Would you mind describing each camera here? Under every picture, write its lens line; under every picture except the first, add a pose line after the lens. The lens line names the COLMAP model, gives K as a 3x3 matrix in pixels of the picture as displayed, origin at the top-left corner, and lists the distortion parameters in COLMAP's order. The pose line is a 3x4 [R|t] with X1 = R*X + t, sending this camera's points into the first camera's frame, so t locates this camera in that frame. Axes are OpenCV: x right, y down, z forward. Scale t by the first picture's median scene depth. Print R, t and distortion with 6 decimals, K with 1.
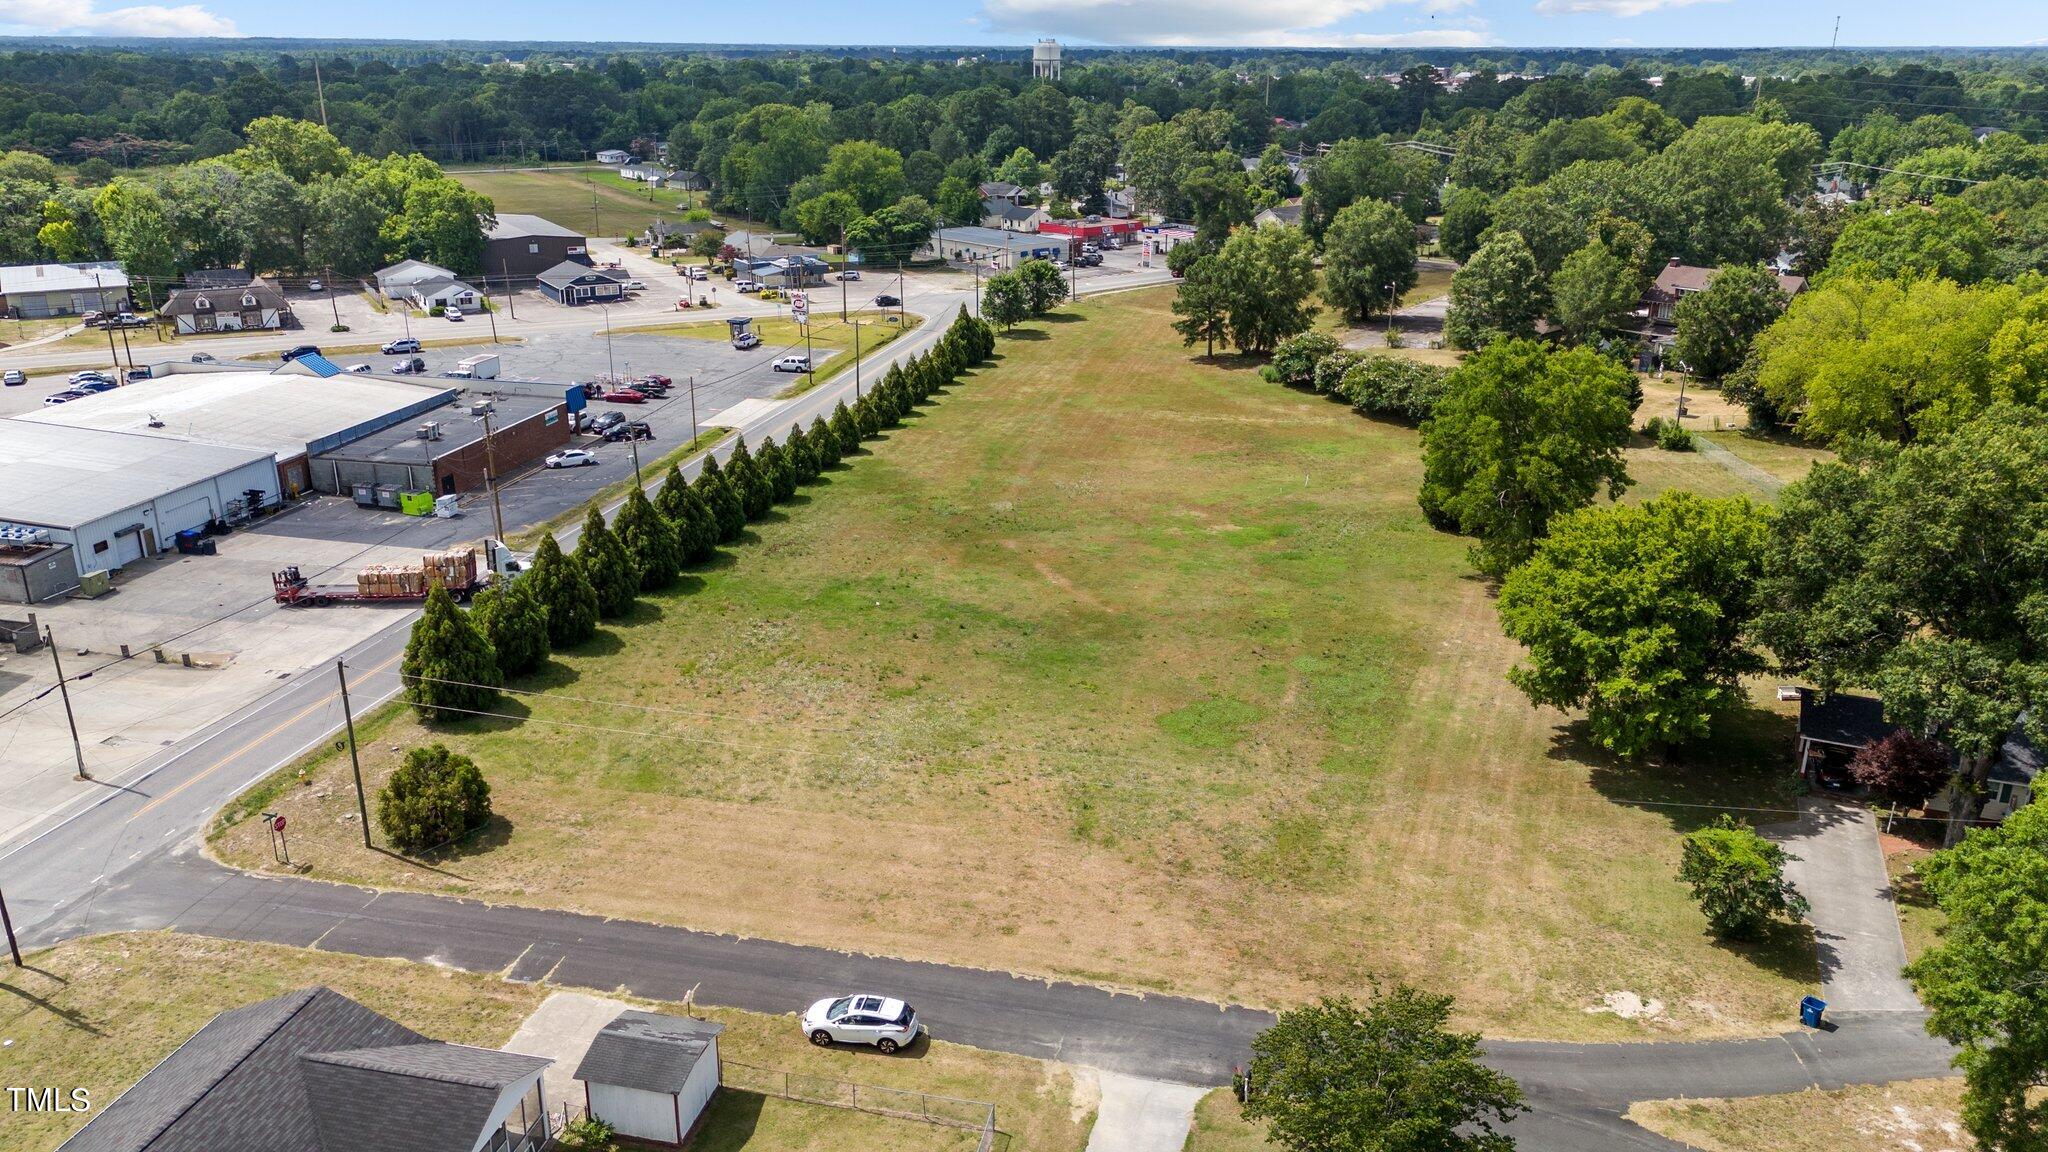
lens RADIAL K [[1508.9, 0, 1032.5], [0, 1508.9, 578.8], [0, 0, 1]] dist [0.070178, -0.072996]
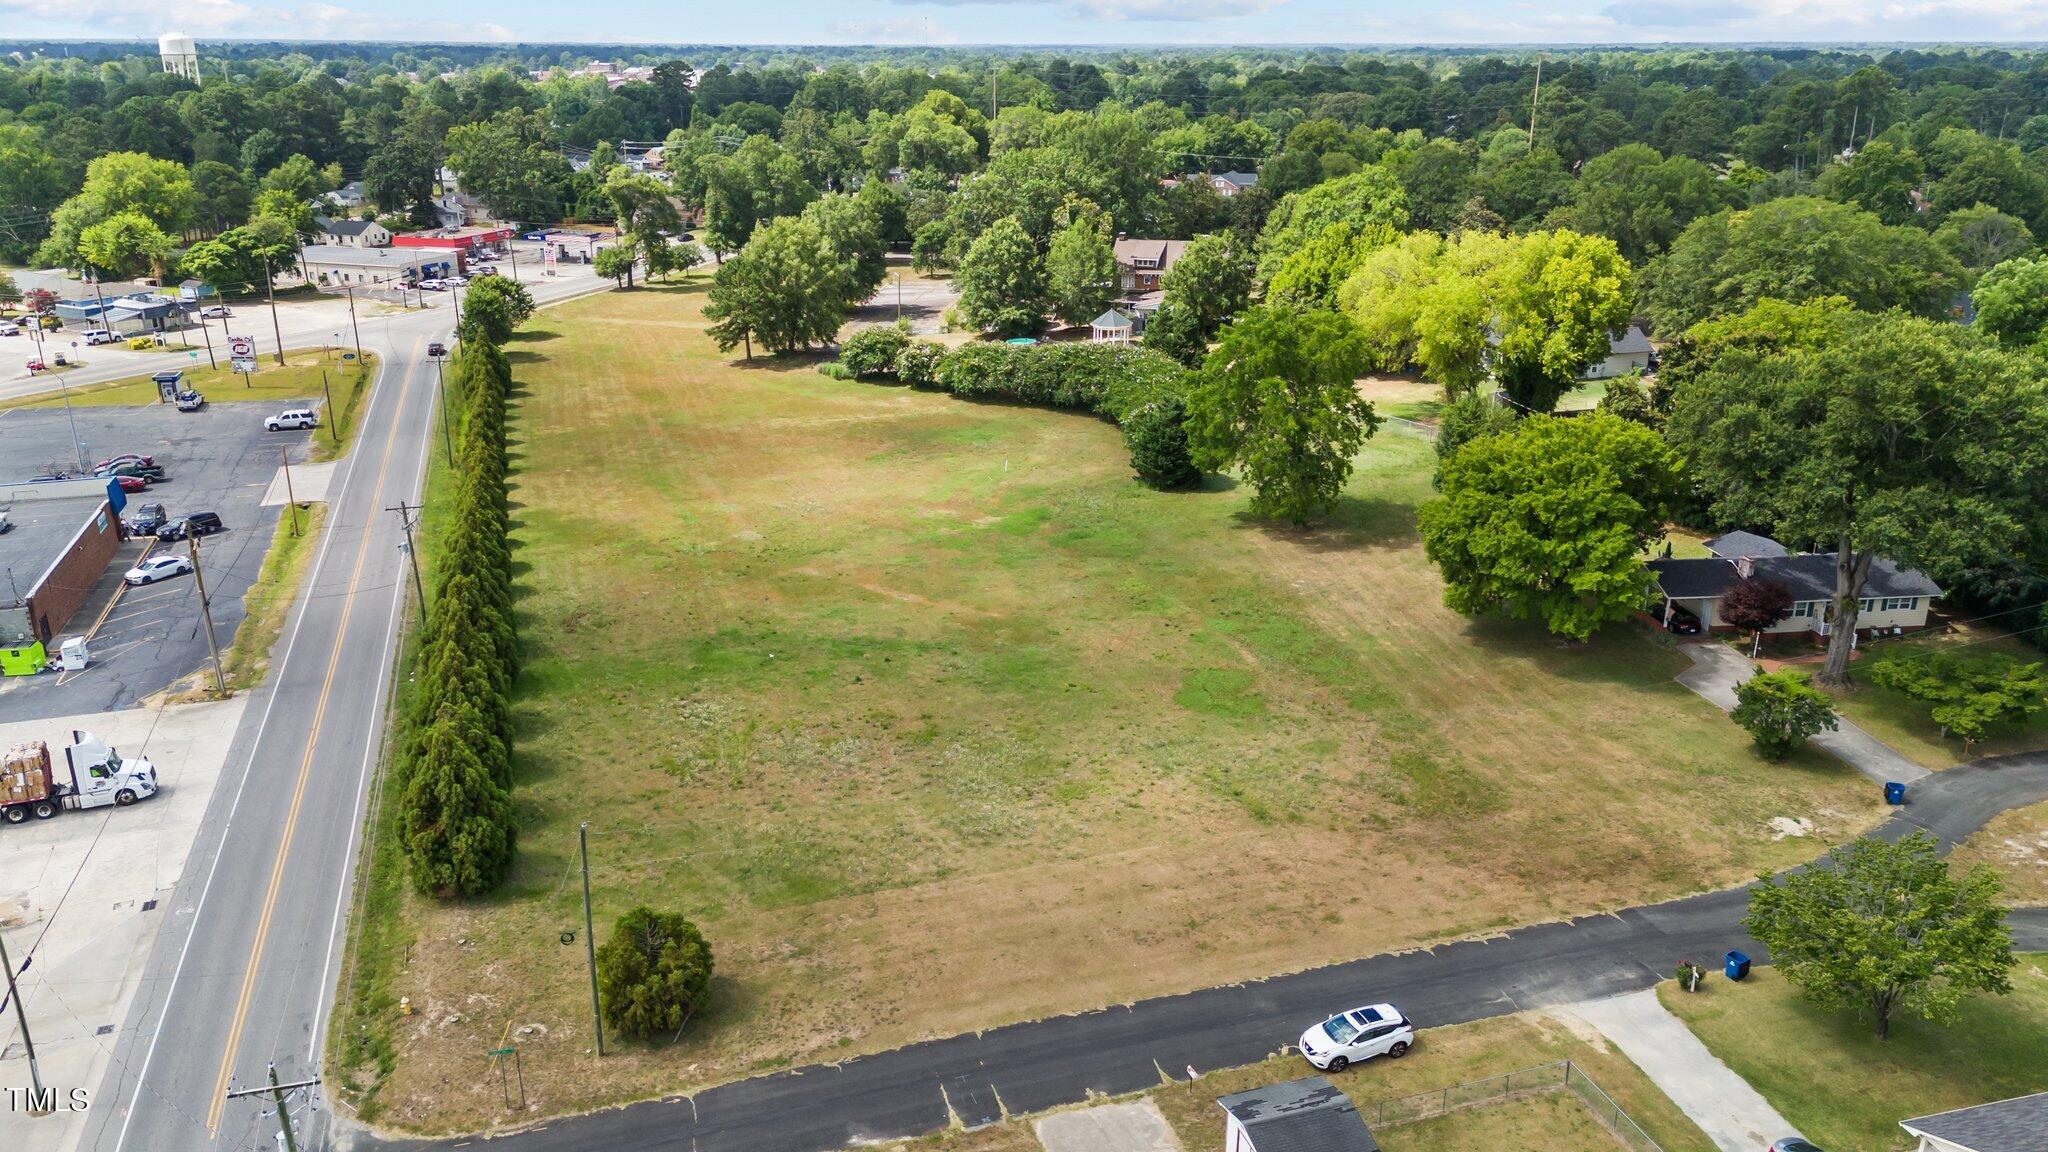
lens RADIAL K [[1489.5, 0, 1025.8], [0, 1489.5, 577.0], [0, 0, 1]] dist [0.081270, -0.091888]
pose [[0.859044, -0.175934, 0.480718, -0.255823], [0.173290, 0.983585, 0.050304, -0.031711], [-0.481677, 0.040090, 0.875431, 0.084736]]
